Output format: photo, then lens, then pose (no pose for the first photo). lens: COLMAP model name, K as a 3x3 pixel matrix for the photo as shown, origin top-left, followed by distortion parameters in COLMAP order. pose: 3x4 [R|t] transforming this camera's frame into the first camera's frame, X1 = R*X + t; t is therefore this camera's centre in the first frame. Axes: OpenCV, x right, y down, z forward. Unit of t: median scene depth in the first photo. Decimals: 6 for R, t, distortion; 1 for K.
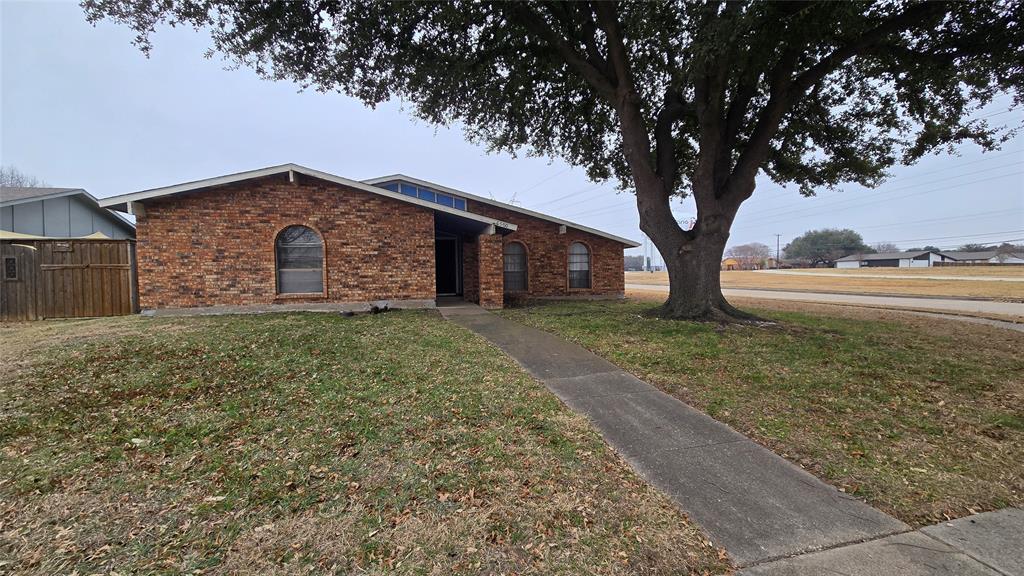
lens RADIAL K [[419.0, 0, 517.9], [0, 419.0, 289.7], [0, 0, 1]] dist [0.000945, 0.000816]
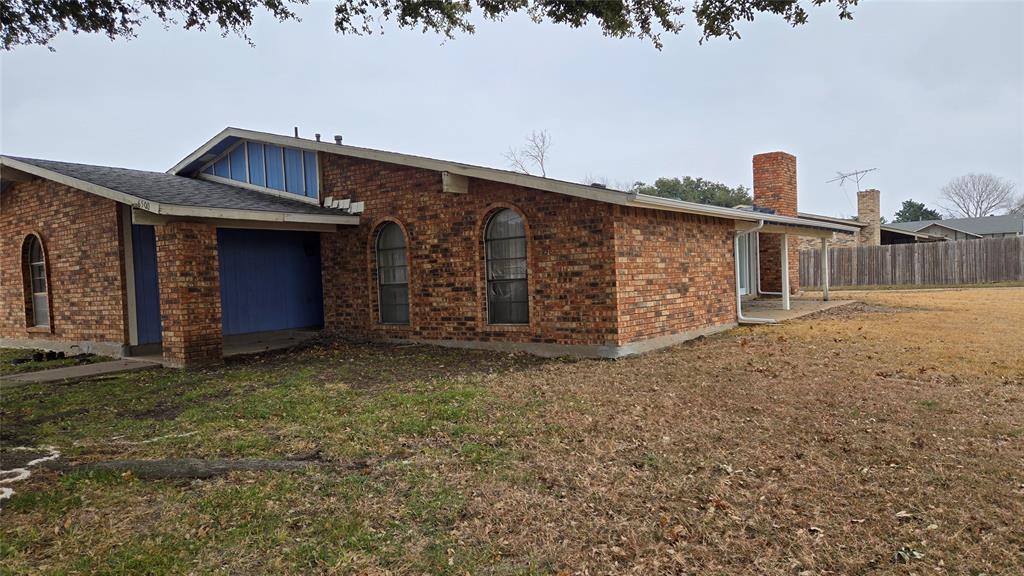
lens RADIAL K [[682.4, 0, 512.0], [0, 682.4, 288.0], [0, 0, 1]] dist [0.117736, -0.134884]
pose [[0.621463, 0.002151, -0.783440, 0.946146], [0.006355, 0.999949, 0.007787, -0.061503], [0.783418, -0.009819, 0.621418, 0.865583]]
